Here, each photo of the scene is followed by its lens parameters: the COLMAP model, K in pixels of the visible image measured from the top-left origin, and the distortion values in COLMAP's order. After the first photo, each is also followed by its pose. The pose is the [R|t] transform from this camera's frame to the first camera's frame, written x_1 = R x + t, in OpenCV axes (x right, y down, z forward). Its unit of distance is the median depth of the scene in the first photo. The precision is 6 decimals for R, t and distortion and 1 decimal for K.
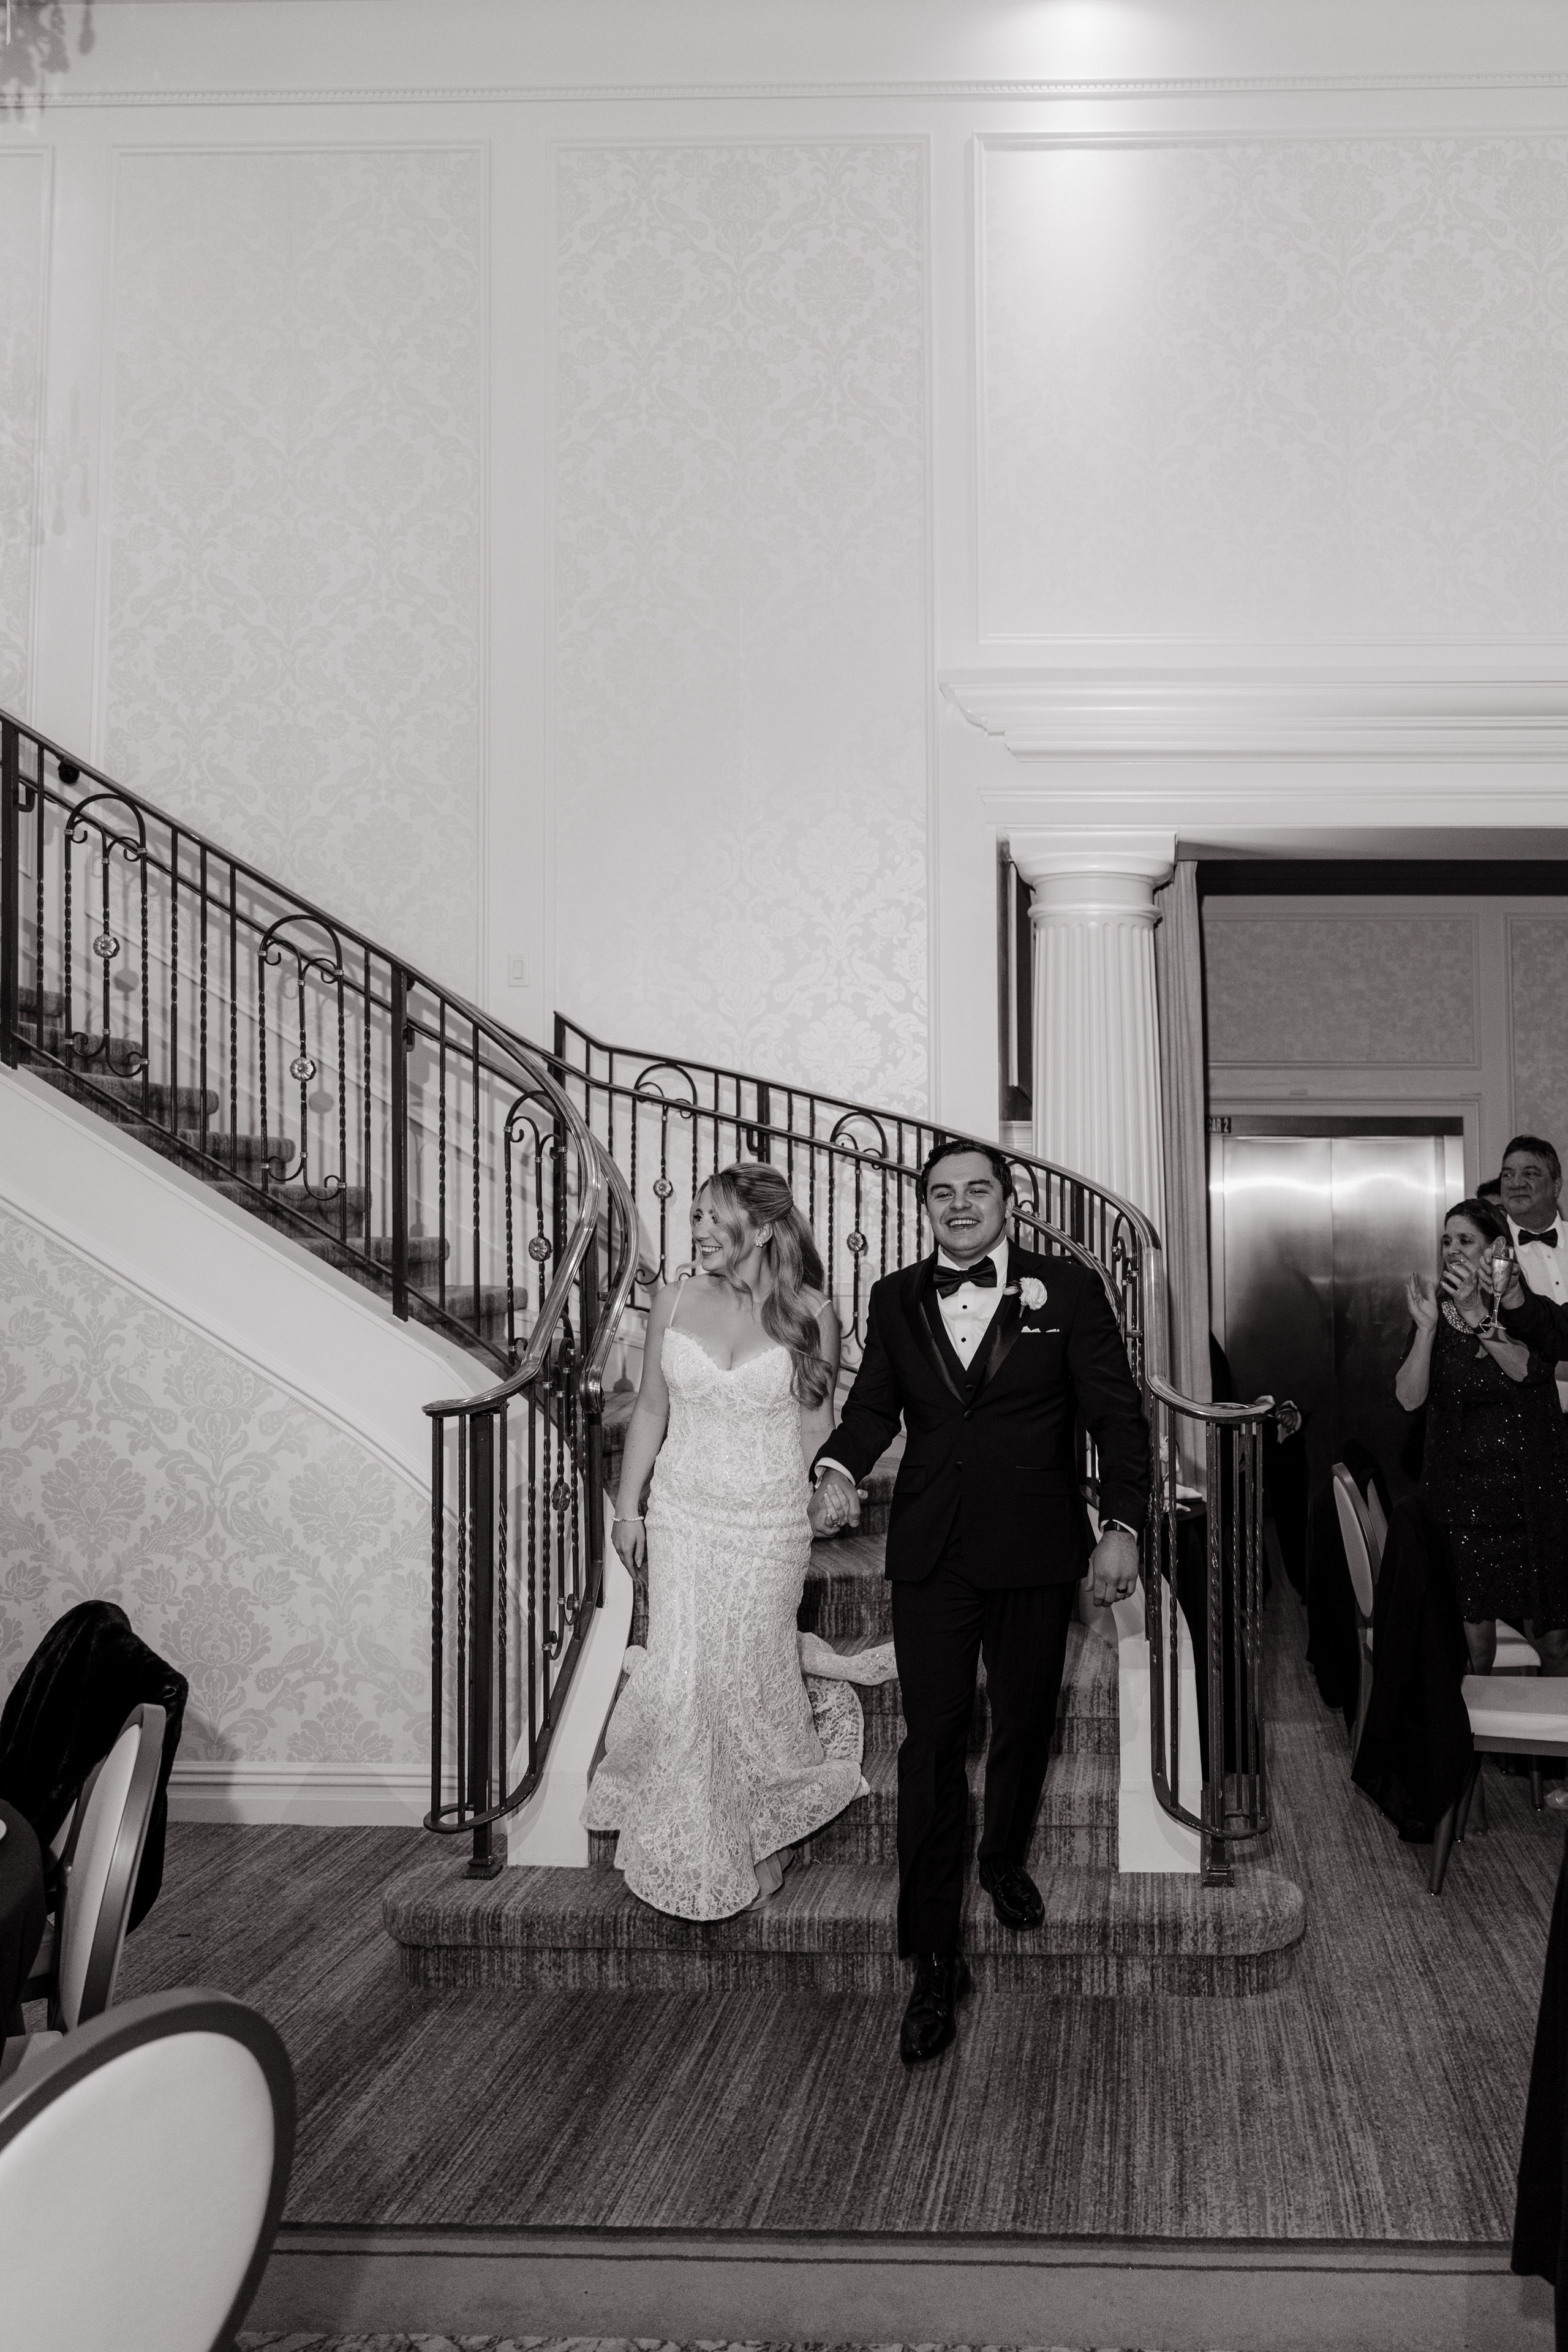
lens RADIAL K [[1888.9, 0, 798.2], [0, 1888.9, 1148.6], [0, 0, 1]] dist [0.014969, -0.004659]
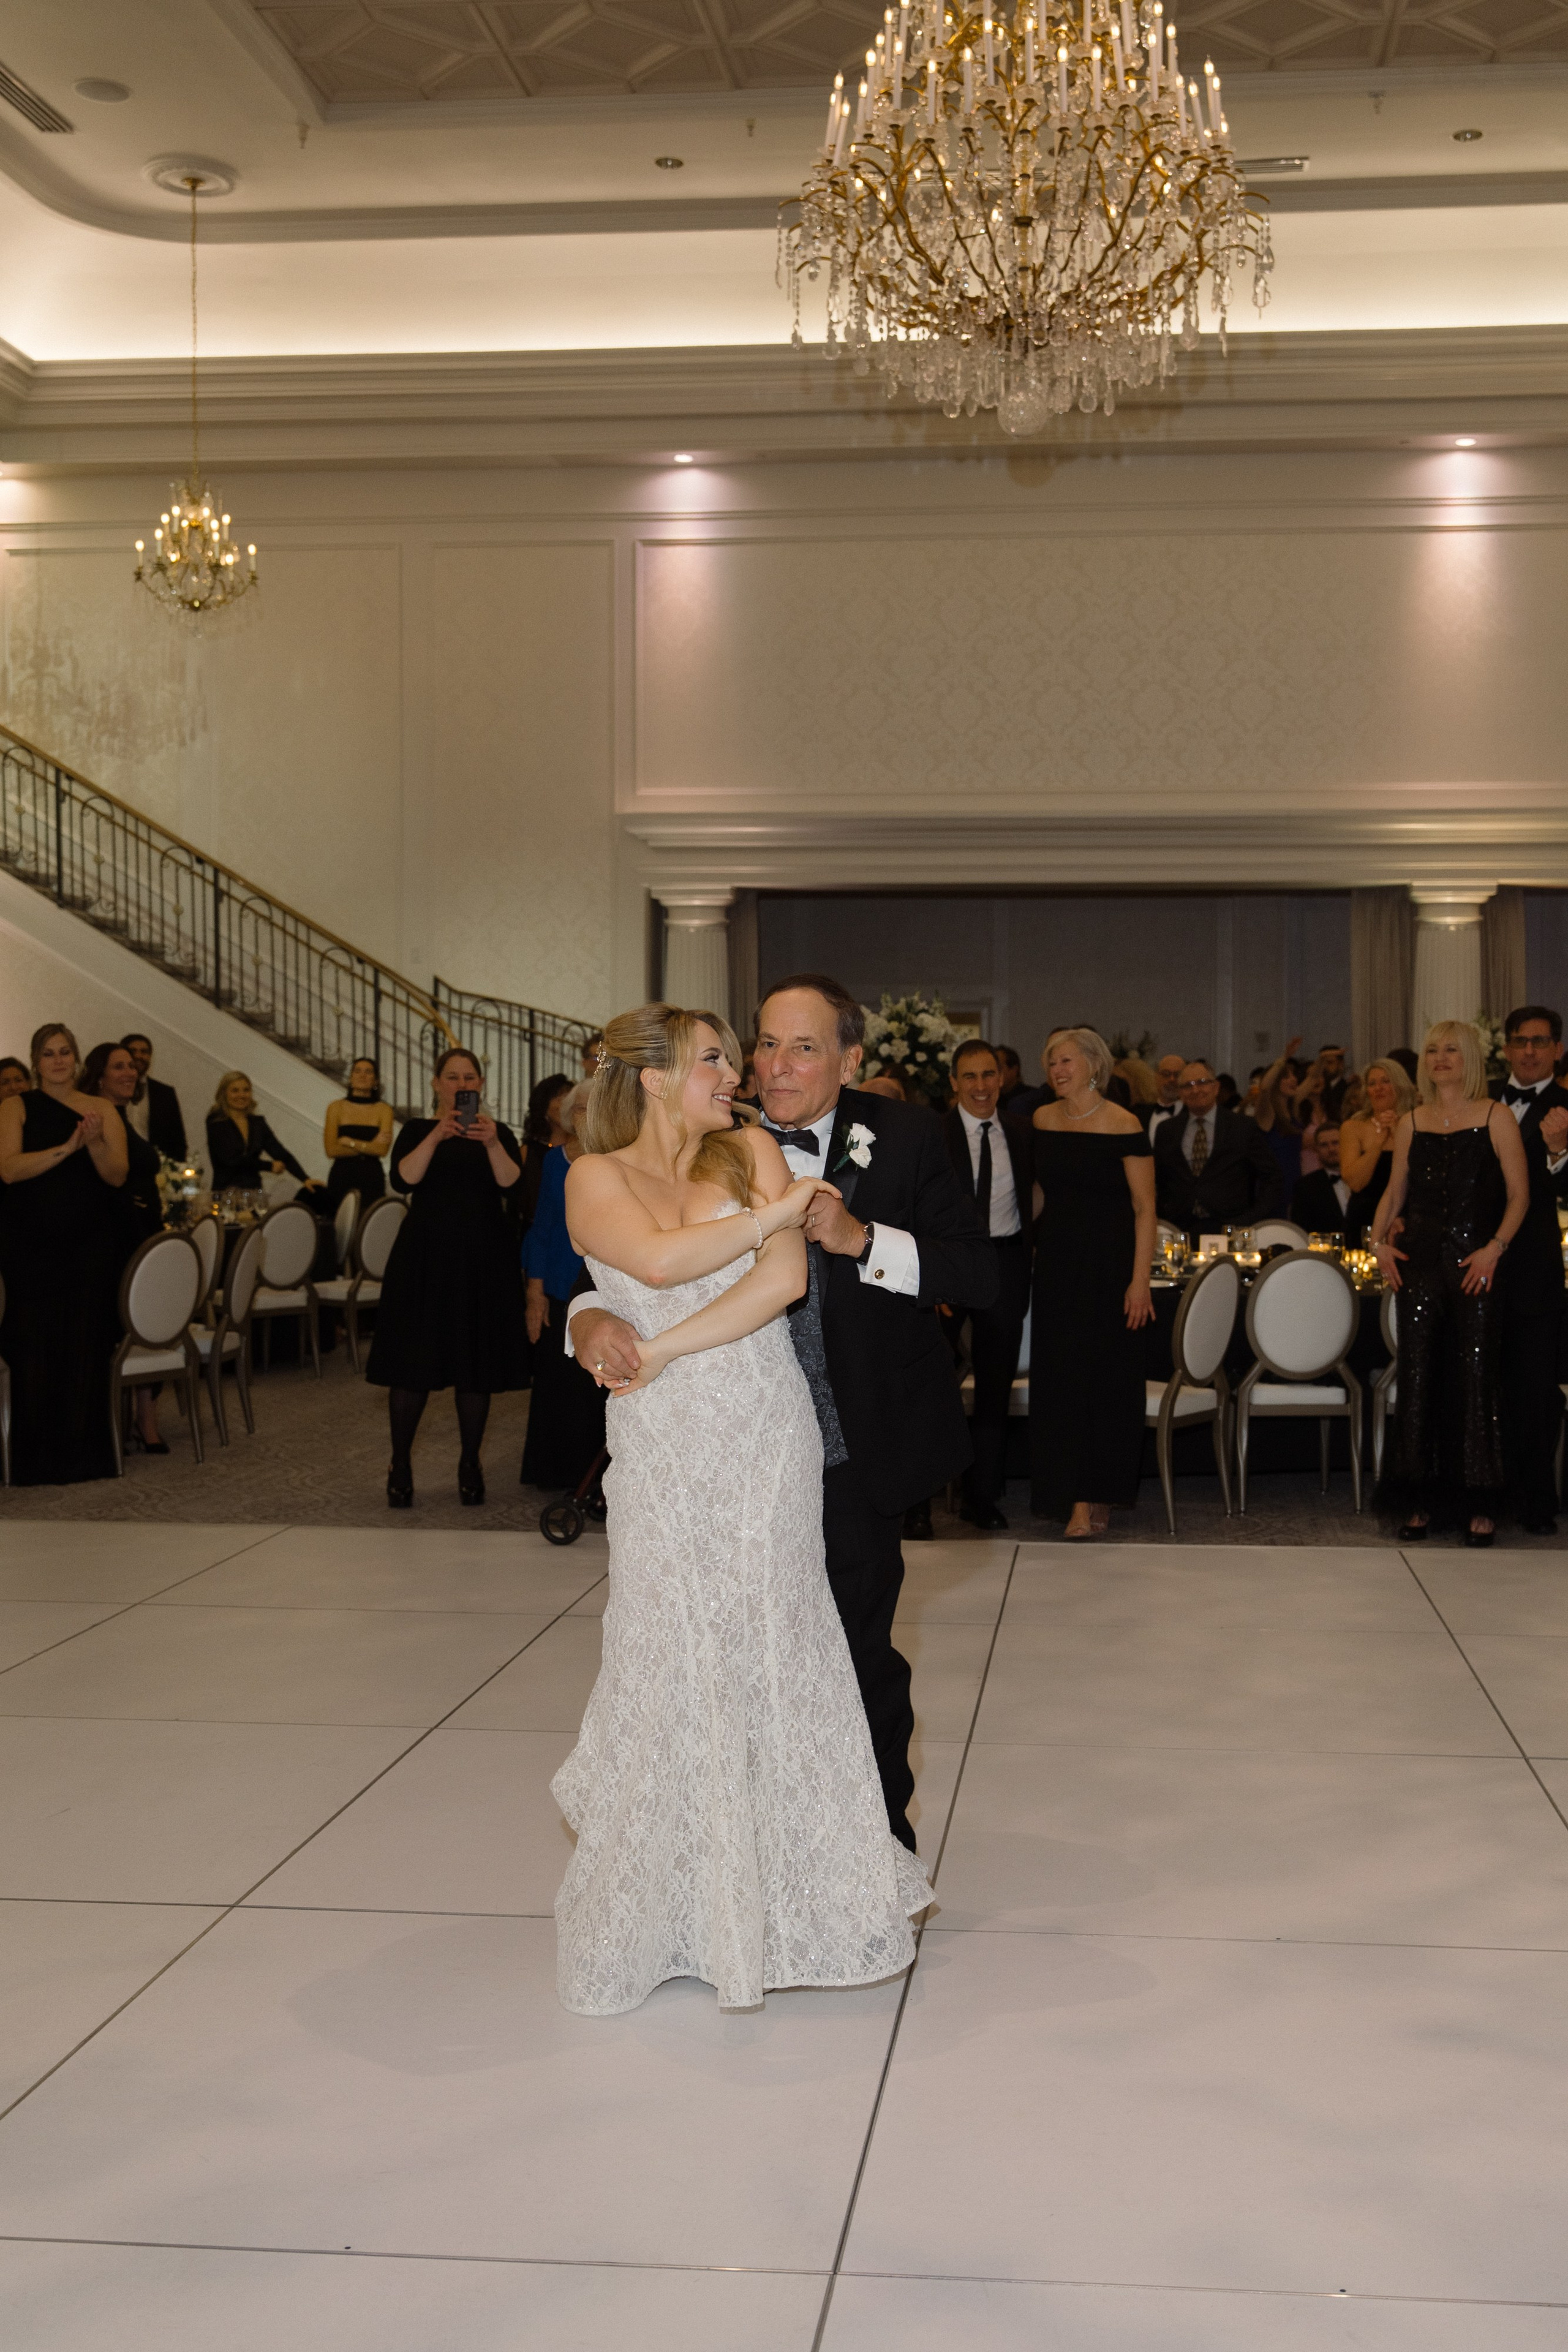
lens RADIAL K [[2387.4, 0, 887.4], [0, 2387.4, 1175.8], [0, 0, 1]] dist [0.007191, 0.000000]
pose [[0.998822, -0.001050, -0.048506, 0.494431], [0.002797, 0.999349, 0.035976, 0.054176], [0.048437, -0.036069, 0.998175, -1.591283]]
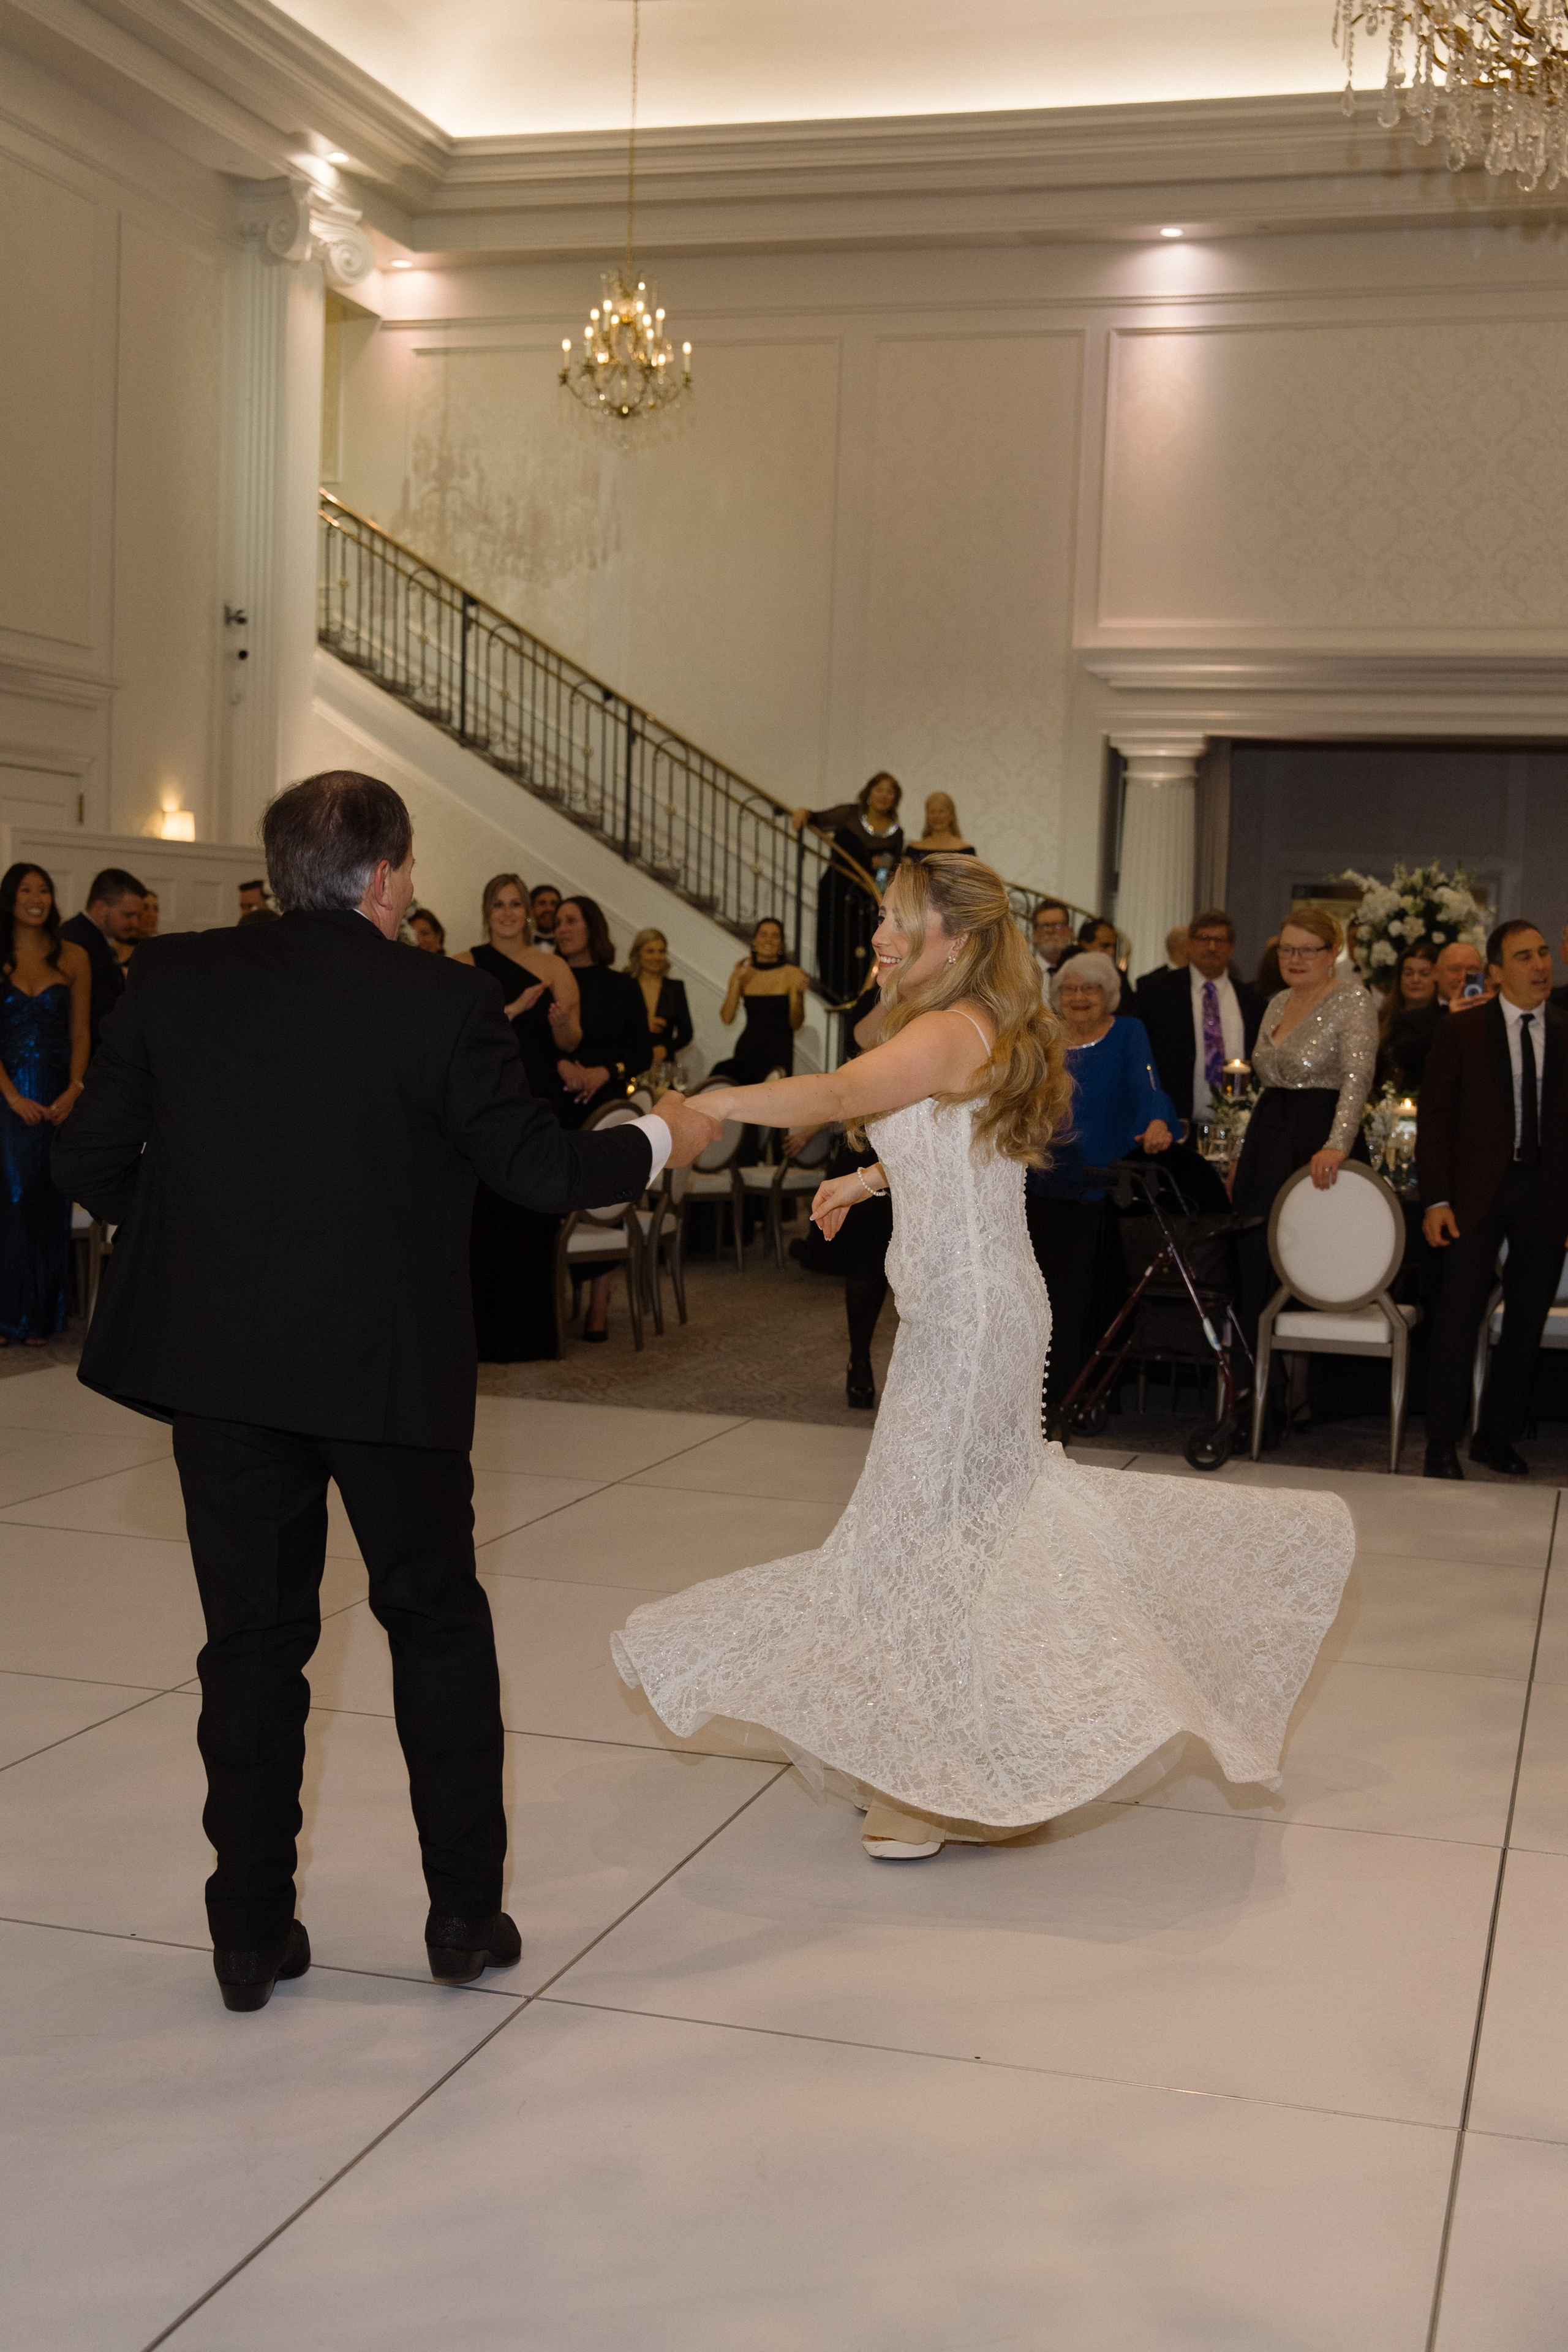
lens RADIAL K [[2815.3, 0, 765.6], [0, 2815.3, 1185.6], [0, 0, 1]] dist [0.018742, 0.000000]
pose [[0.969439, 0.046984, -0.240793, 0.457217], [-0.028834, 0.996509, 0.078353, 0.059077], [0.243634, -0.069015, 0.967409, -1.683644]]
